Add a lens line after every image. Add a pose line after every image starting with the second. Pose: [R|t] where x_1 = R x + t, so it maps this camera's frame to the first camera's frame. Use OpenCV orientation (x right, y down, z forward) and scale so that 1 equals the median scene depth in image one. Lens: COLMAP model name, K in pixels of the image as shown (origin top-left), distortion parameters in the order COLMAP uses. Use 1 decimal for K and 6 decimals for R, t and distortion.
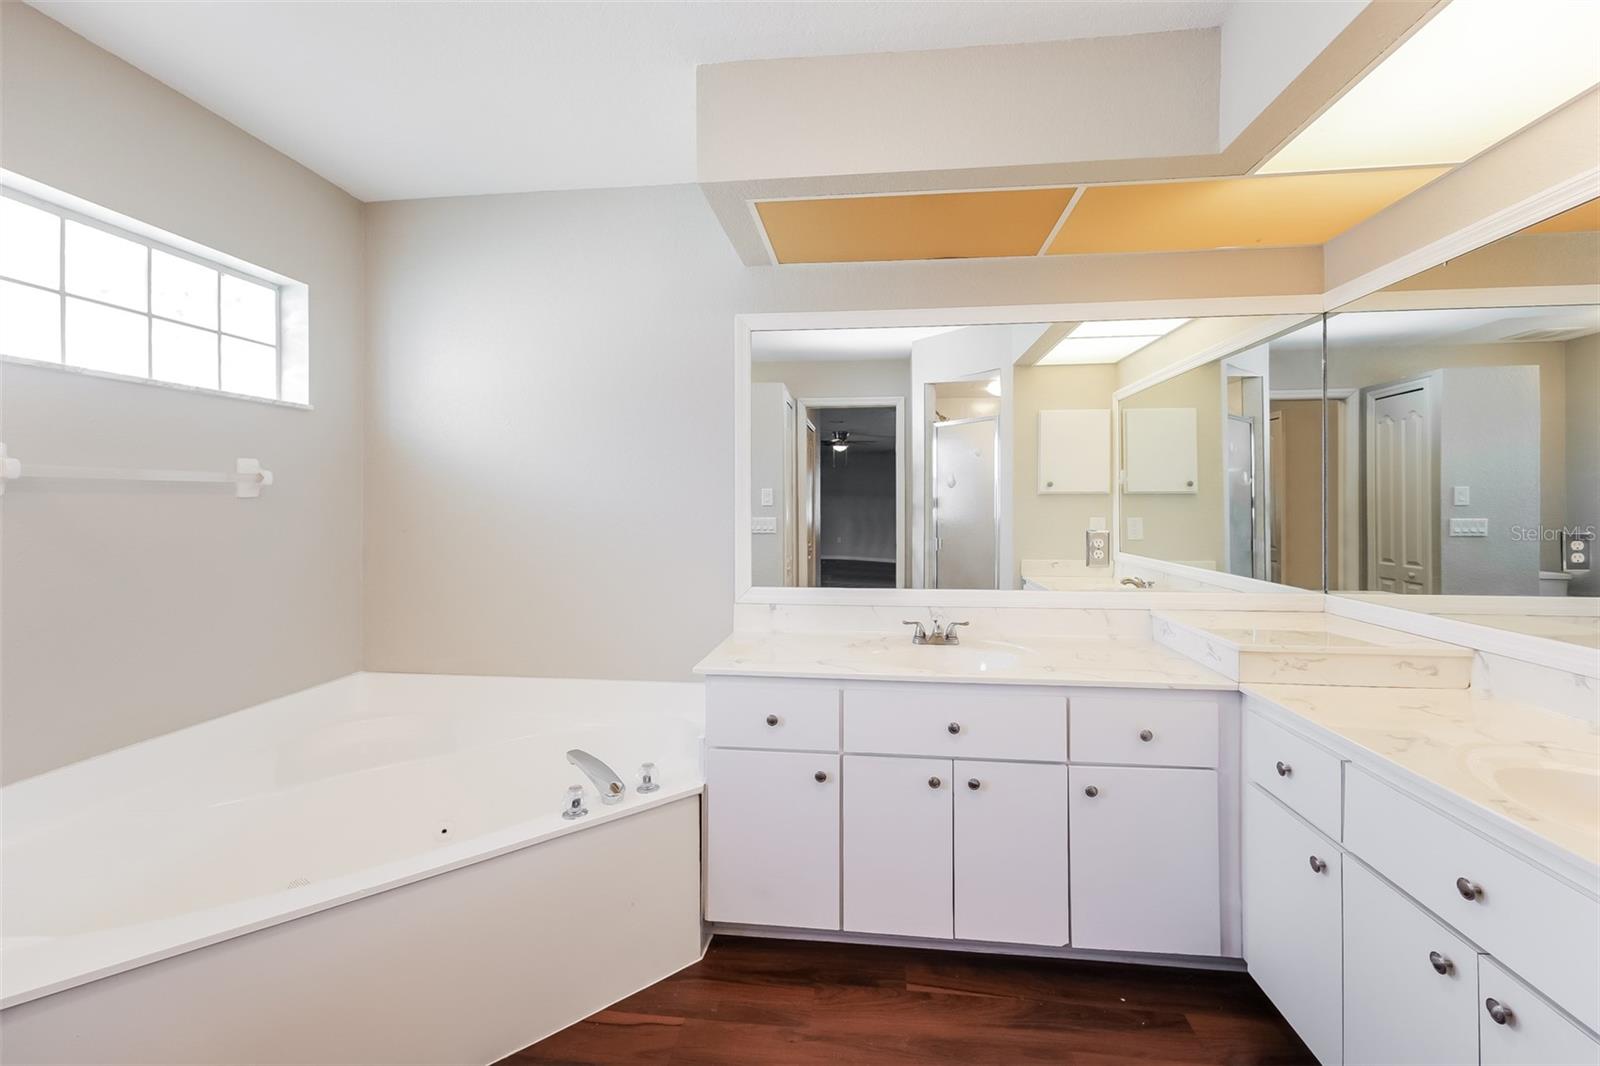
lens RADIAL K [[652.5, 0, 802.4], [0, 652.5, 502.5], [0, 0, 1]] dist [-0.005029, 0.000289]
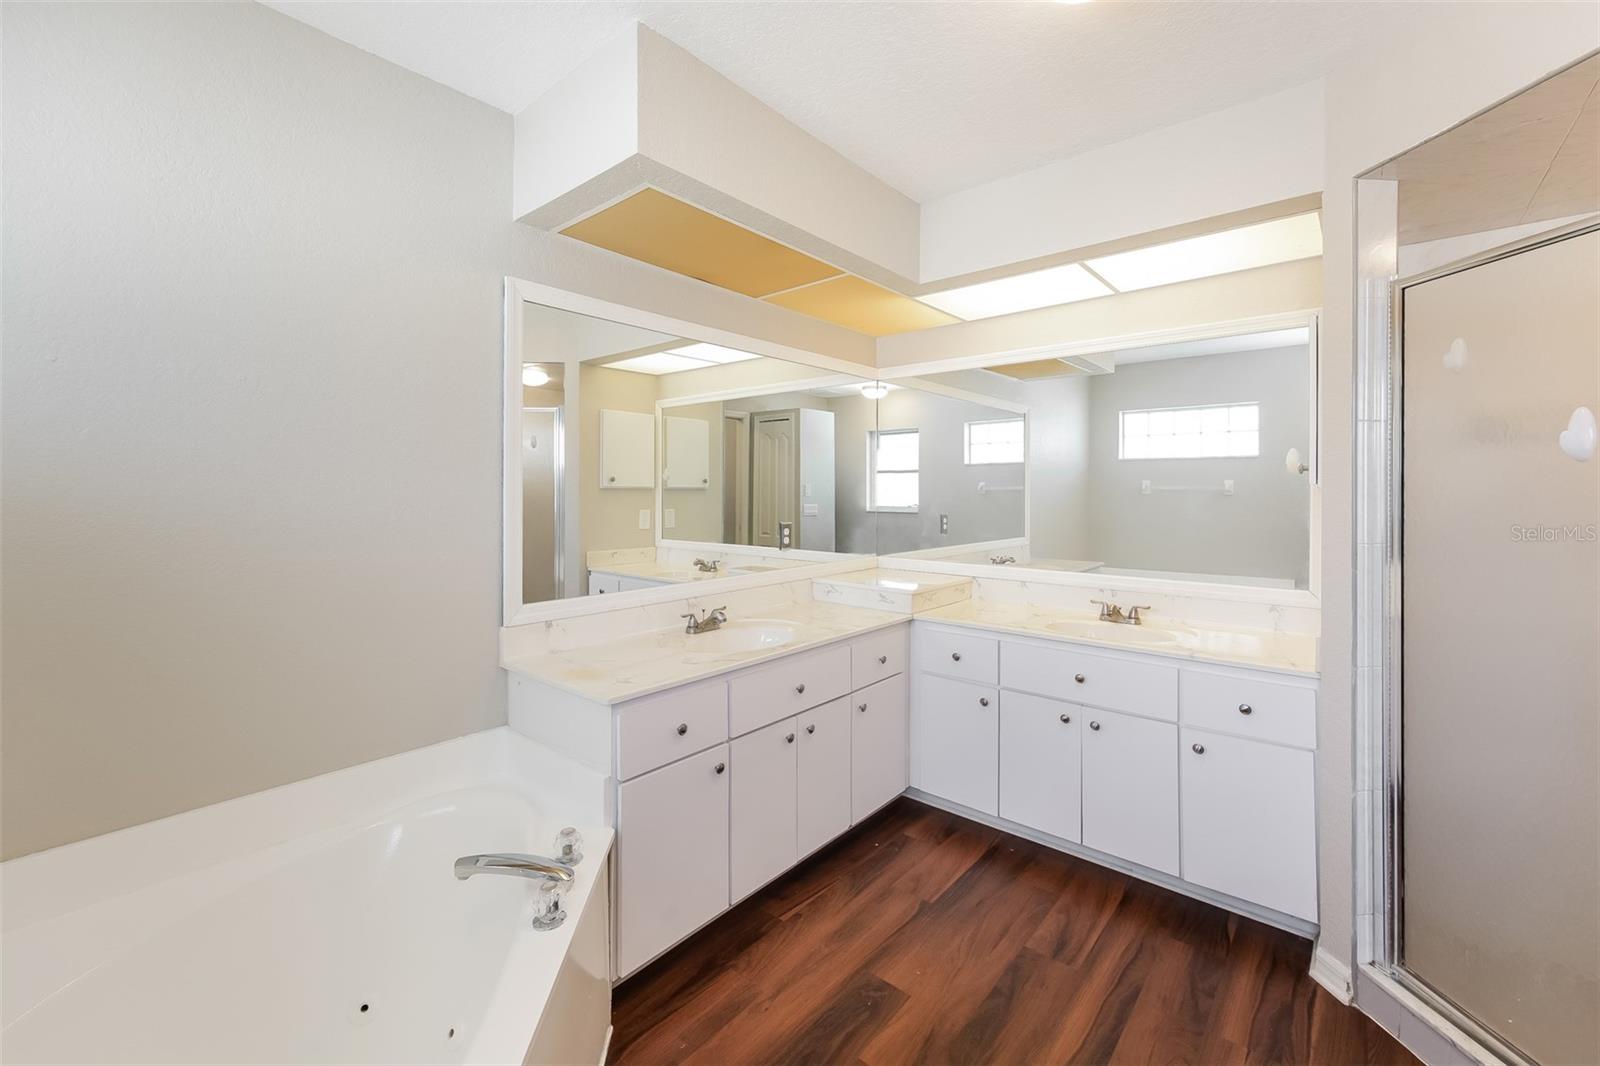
lens RADIAL K [[652.5, 0, 817.3], [0, 652.5, 491.4], [0, 0, 1]] dist [-0.005029, 0.000289]
pose [[0.550118, 0.000392, 0.835087, -0.741617], [-0.003230, 0.999993, 0.001658, -0.025460], [-0.835081, -0.003610, 0.550116, 0.290592]]
